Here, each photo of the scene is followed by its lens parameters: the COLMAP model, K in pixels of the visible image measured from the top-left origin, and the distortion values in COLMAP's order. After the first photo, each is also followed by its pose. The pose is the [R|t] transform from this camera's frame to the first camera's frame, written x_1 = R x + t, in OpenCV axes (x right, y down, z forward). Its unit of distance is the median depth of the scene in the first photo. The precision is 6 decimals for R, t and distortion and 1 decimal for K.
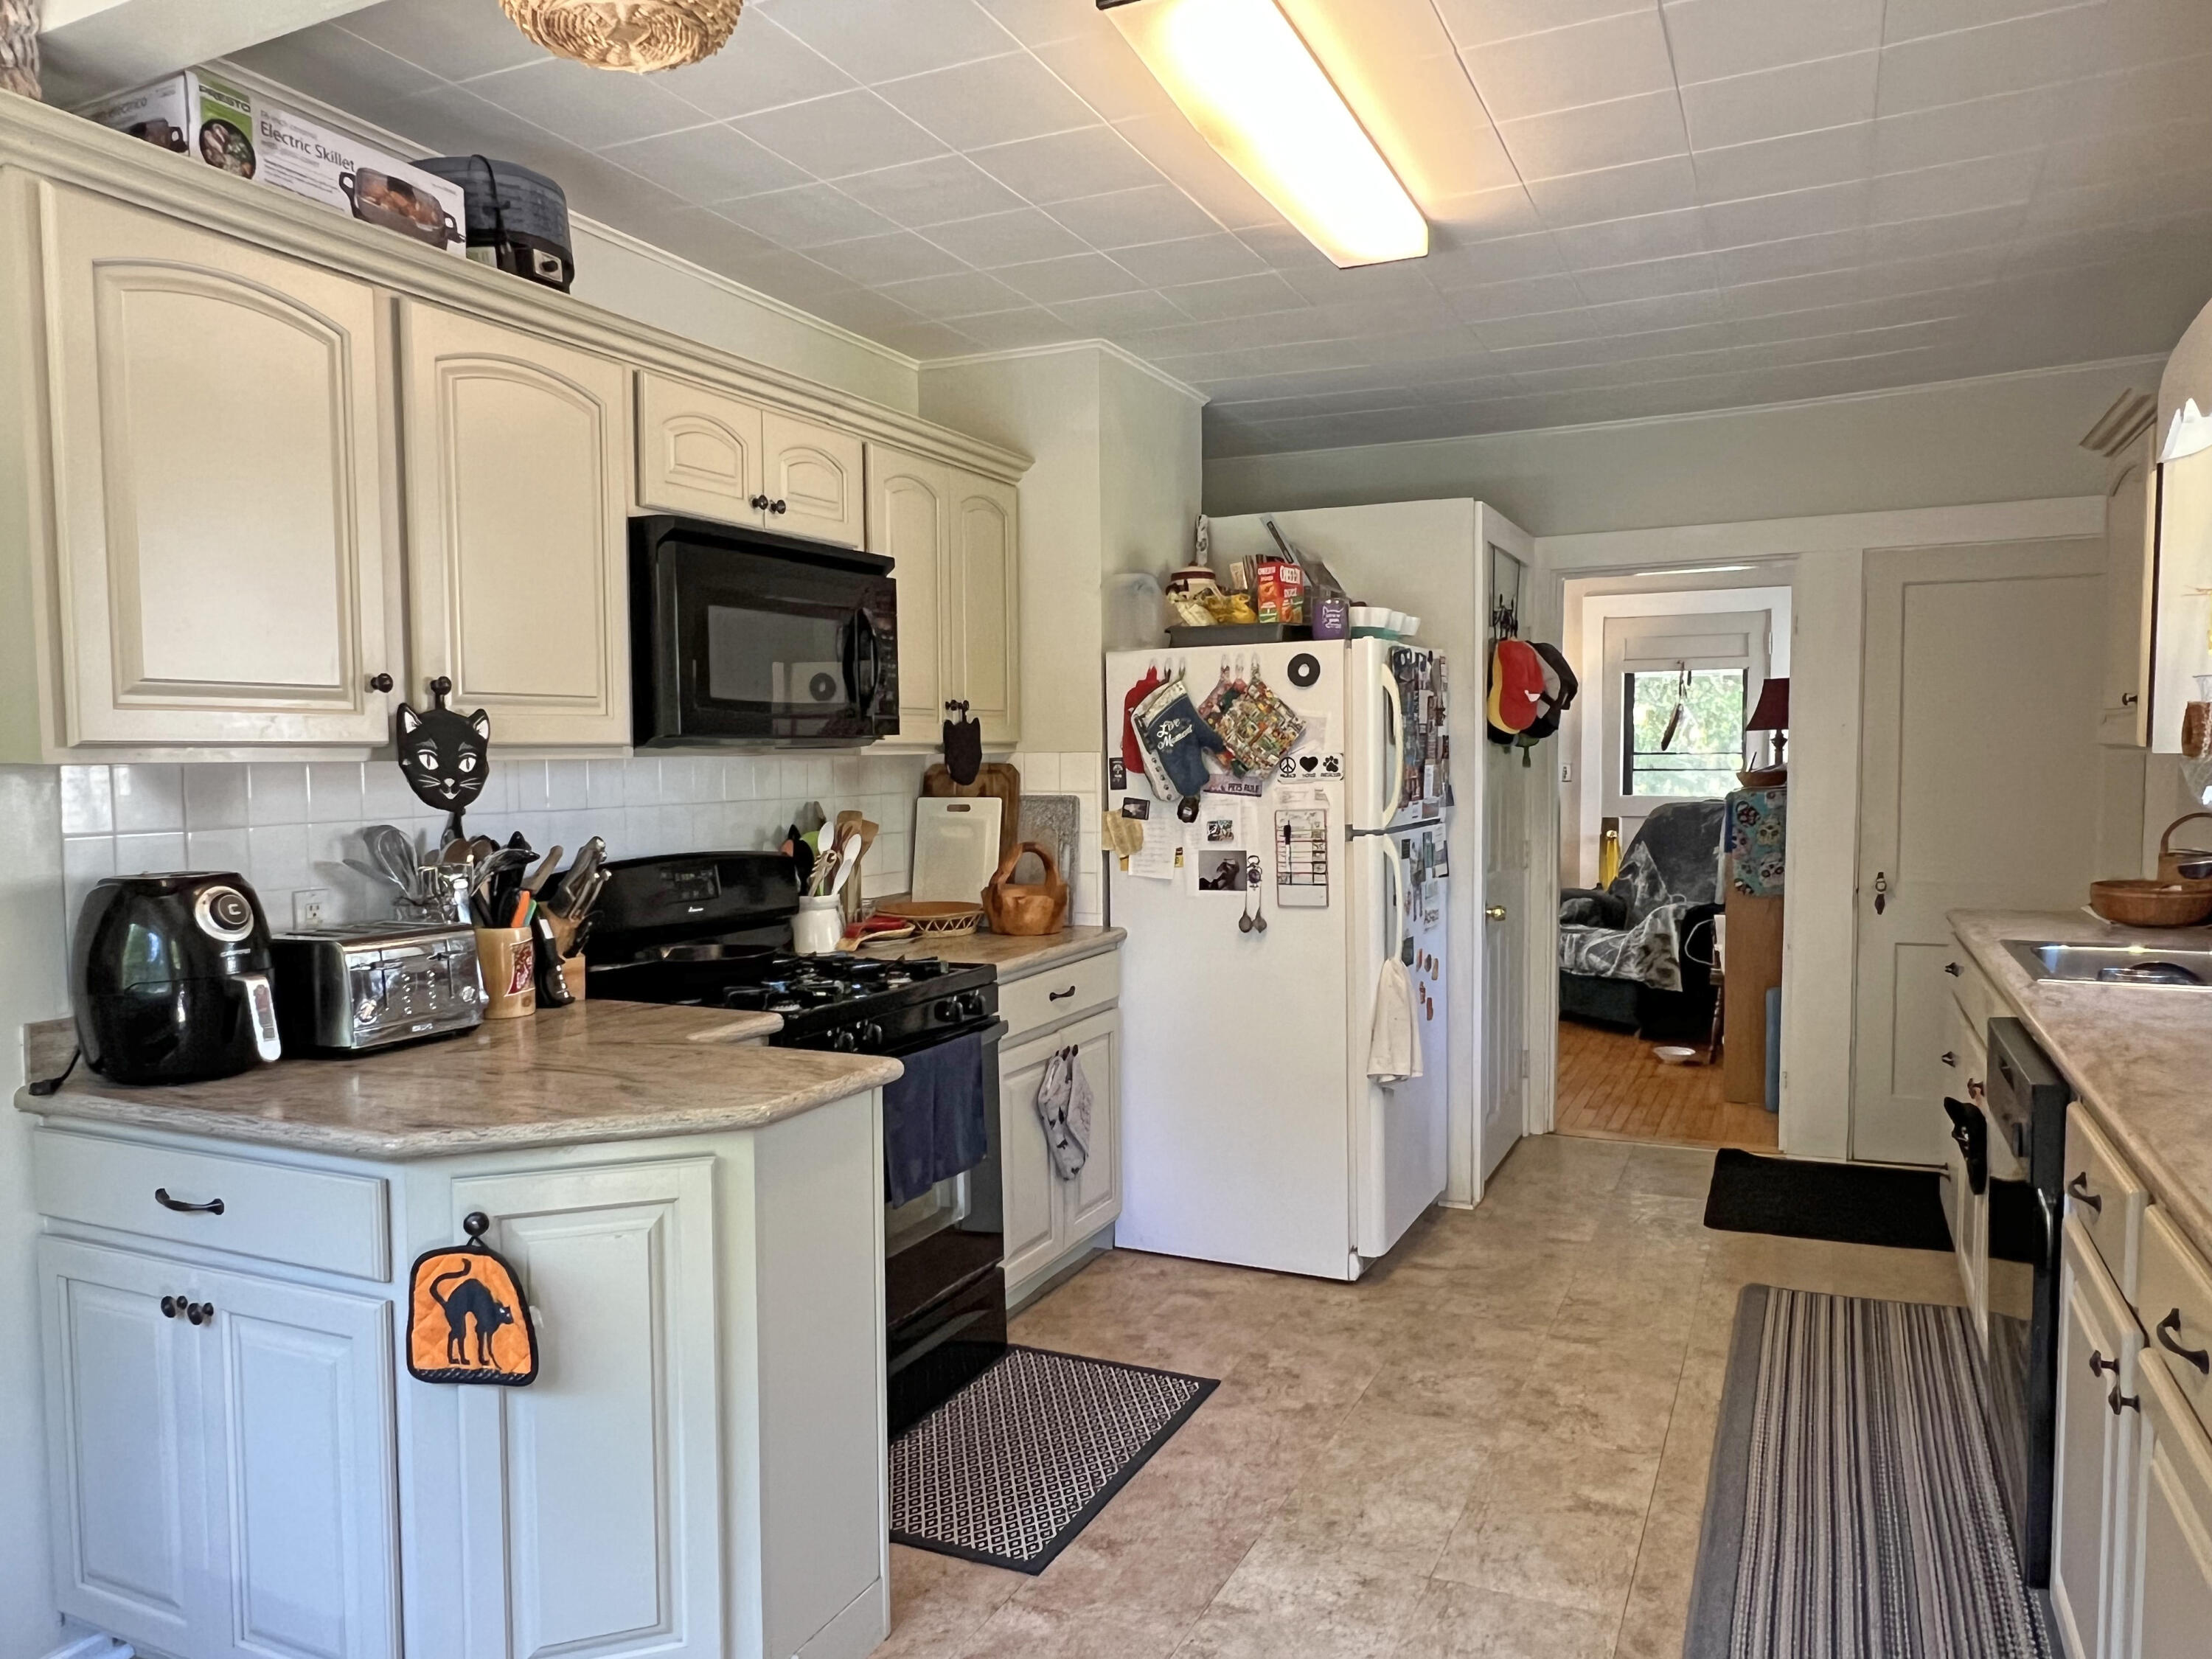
lens RADIAL K [[1499.0, 0, 1093.1], [0, 1499.0, 837.8], [0, 0, 1]] dist [-0.004267, -0.002157]
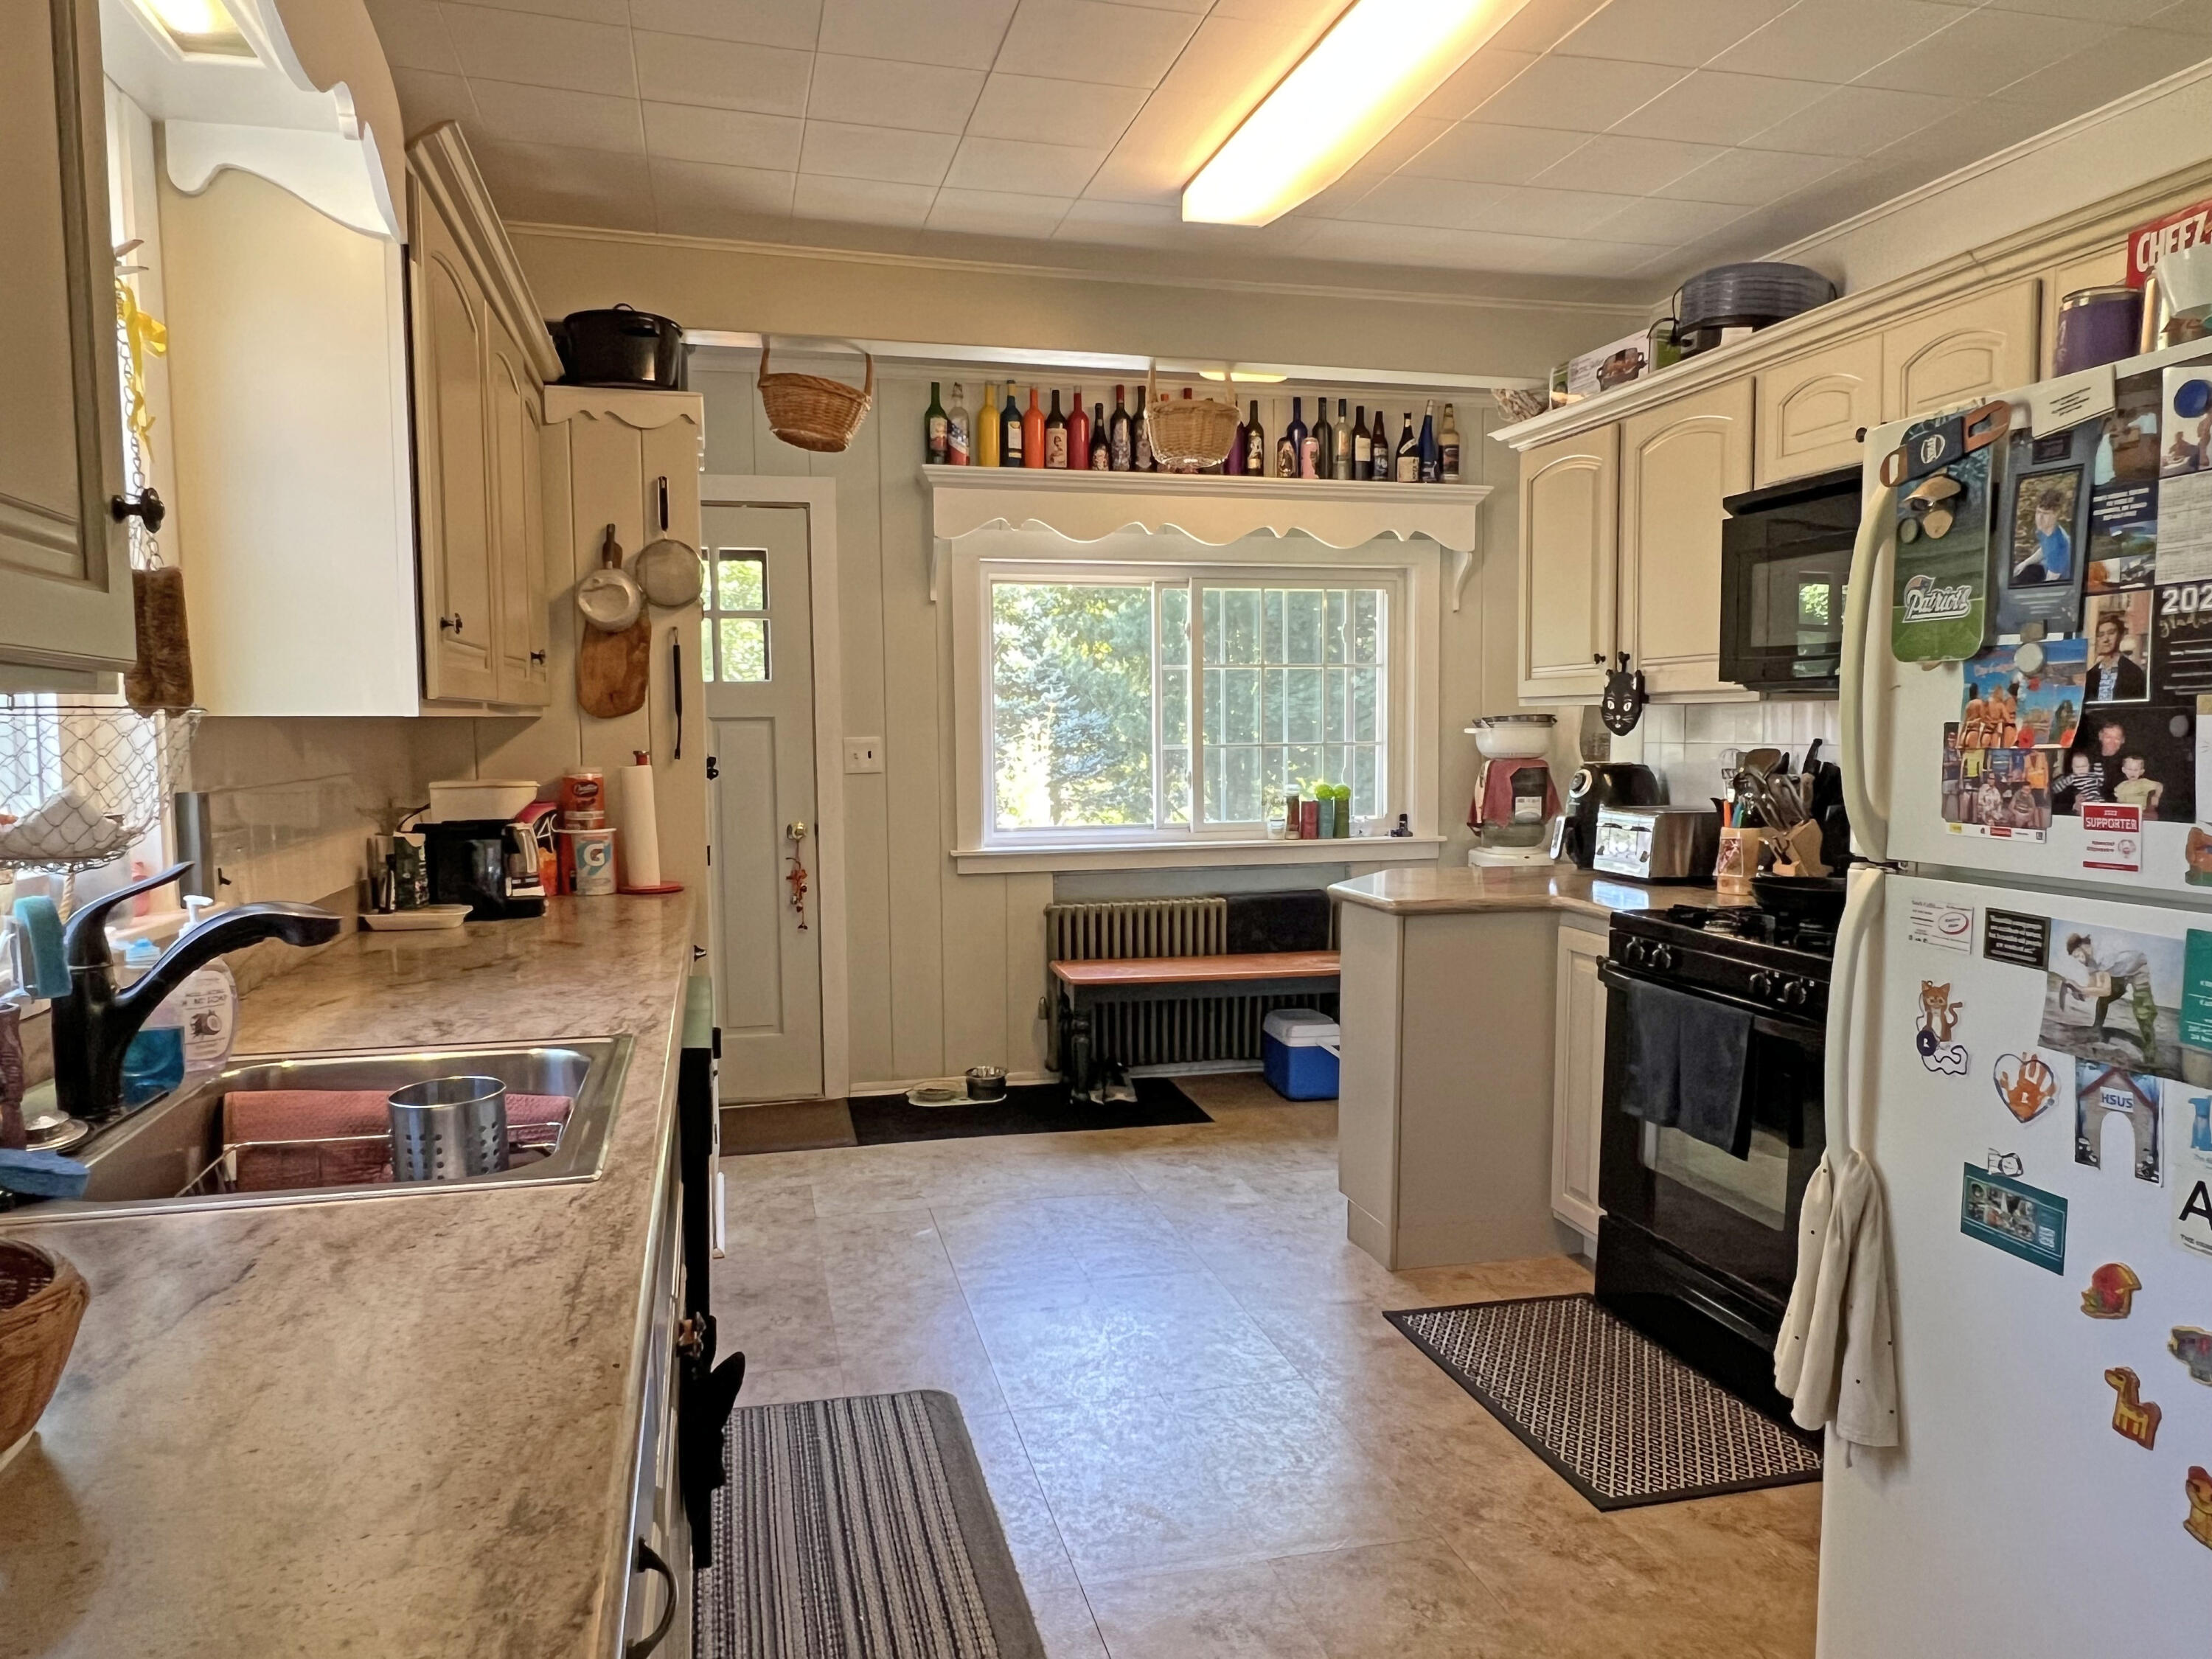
lens RADIAL K [[1499.0, 0, 1093.1], [0, 1499.0, 837.8], [0, 0, 1]] dist [-0.004267, -0.002157]
pose [[-0.771455, 0.059514, -0.633494, 0.643512], [-0.024961, 0.992019, 0.123593, -0.058740], [0.635794, 0.111158, -0.763813, 1.180970]]
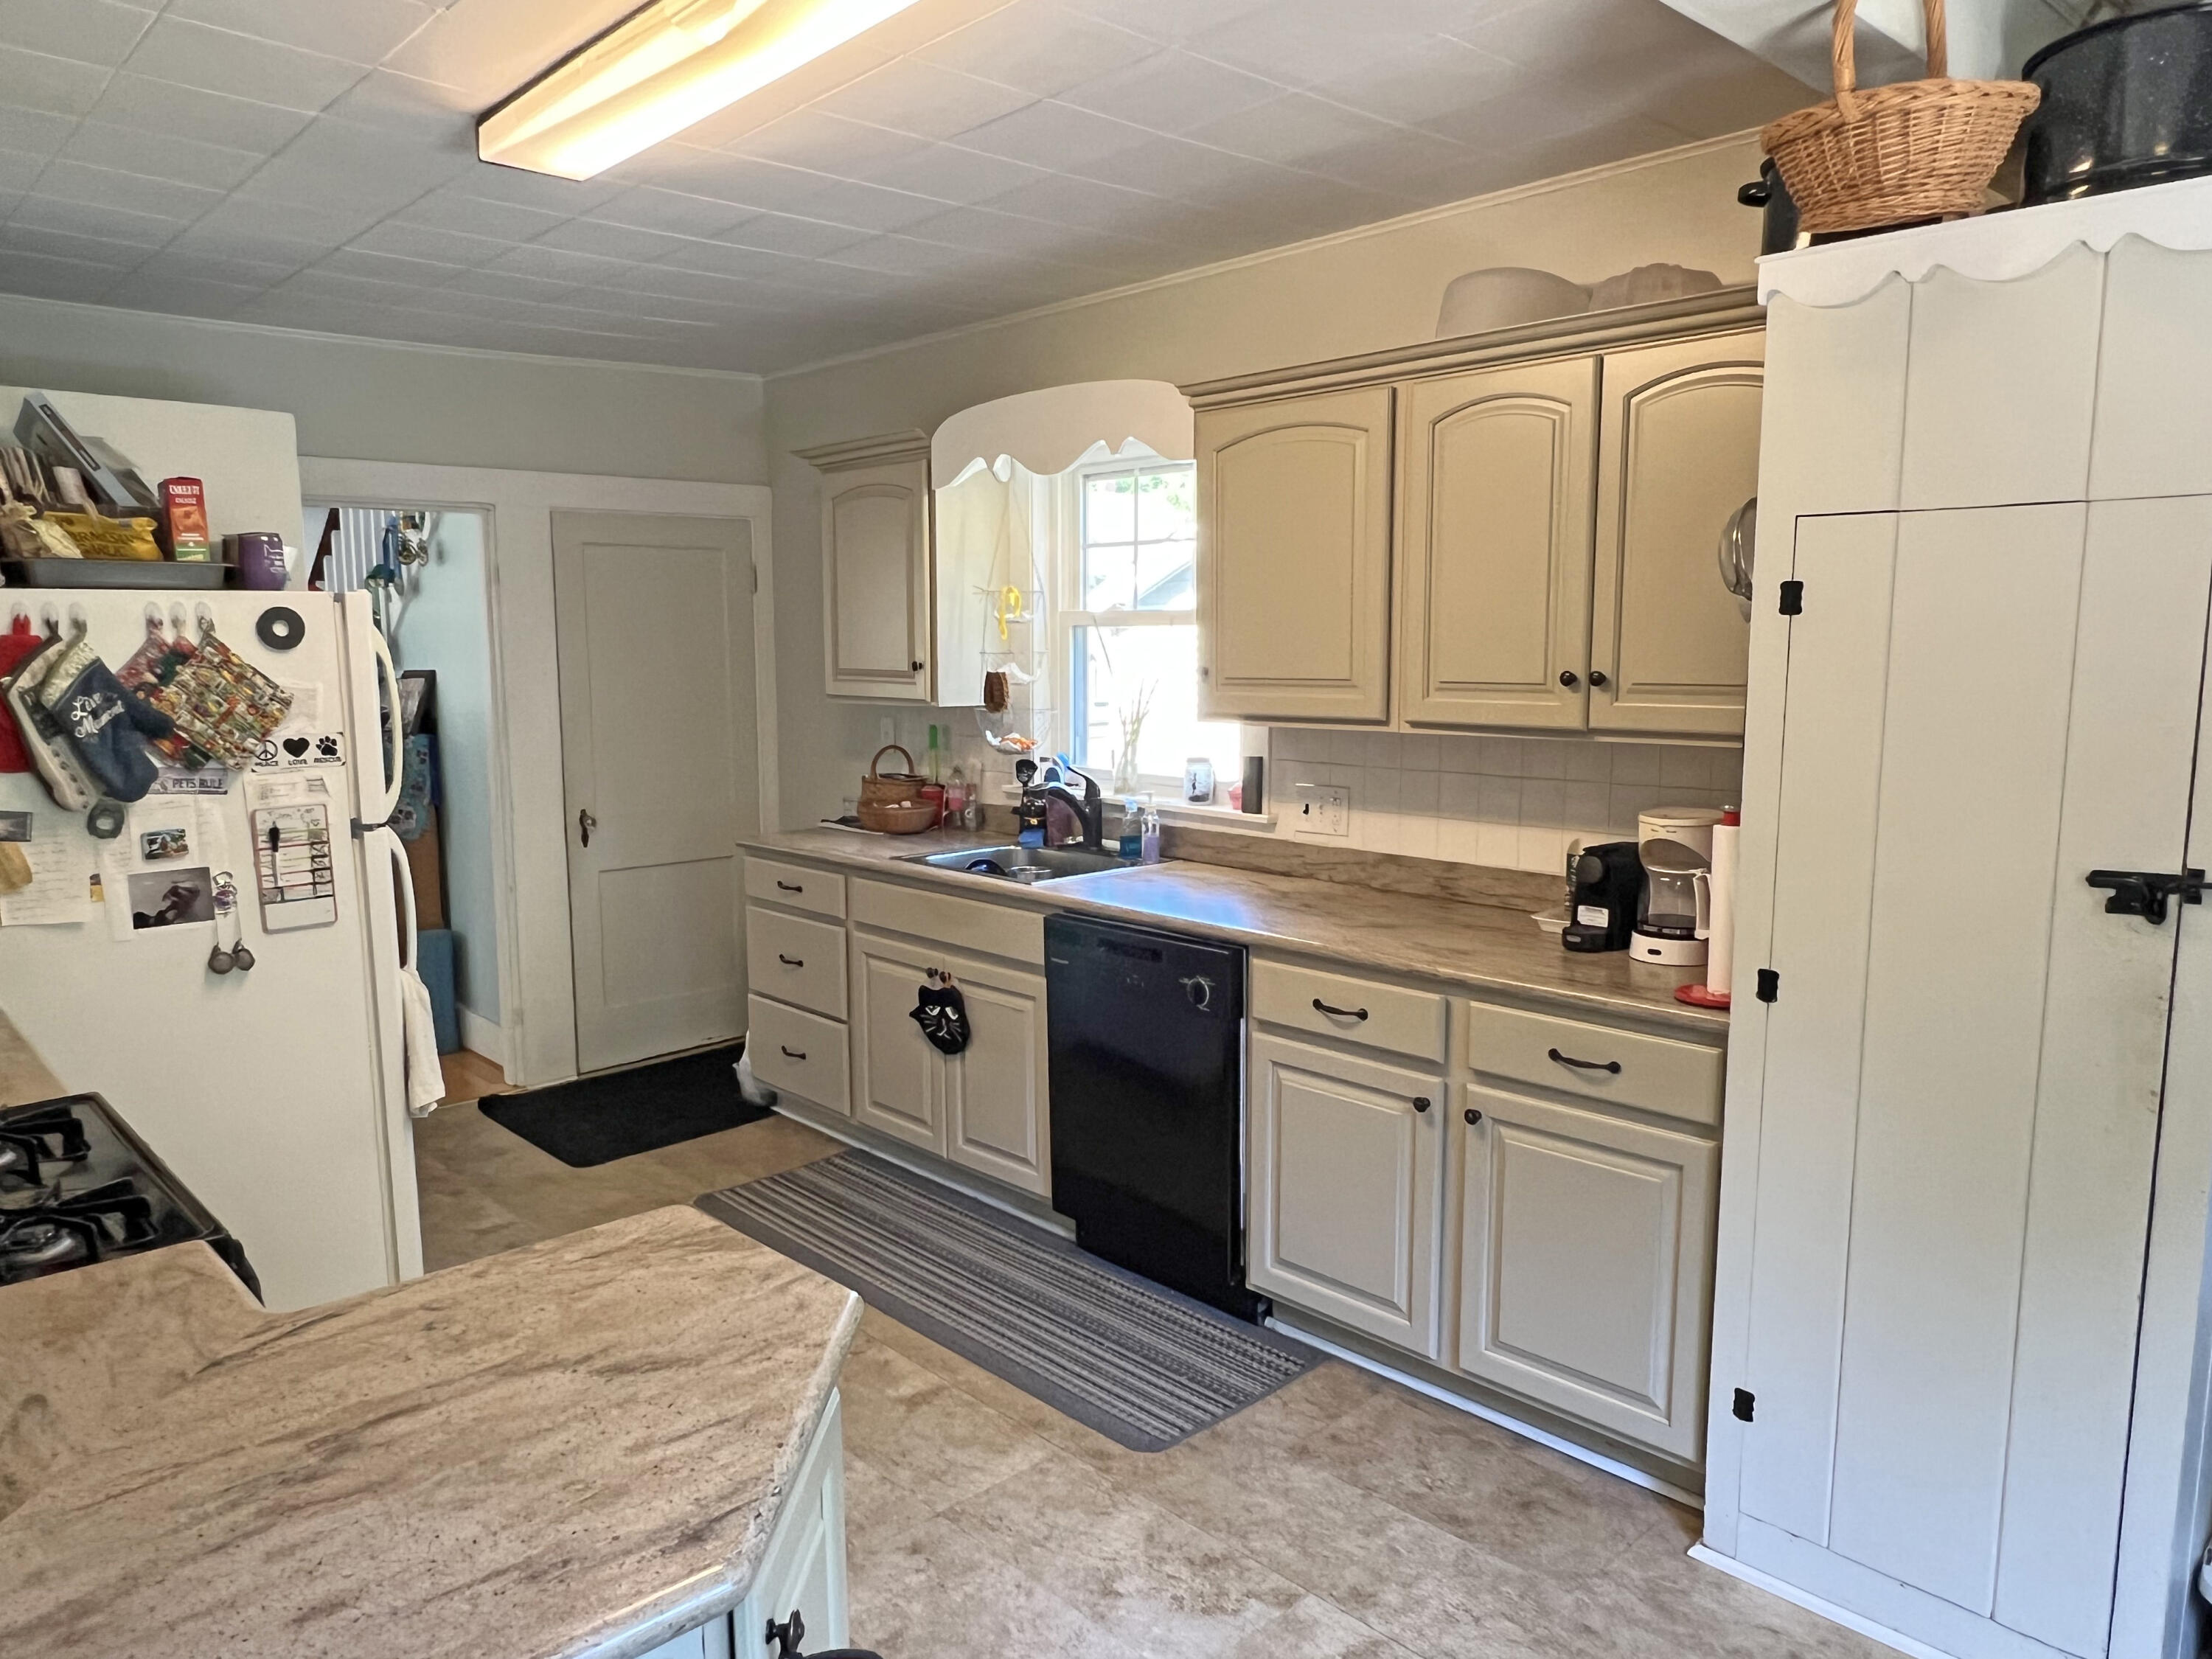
lens RADIAL K [[1499.0, 0, 1093.1], [0, 1499.0, 837.8], [0, 0, 1]] dist [-0.004267, -0.002157]
pose [[0.370473, -0.115000, 0.921697, -0.429915], [0.053865, 0.993296, 0.102283, -0.059594], [-0.927280, 0.011755, 0.374184, 0.312644]]
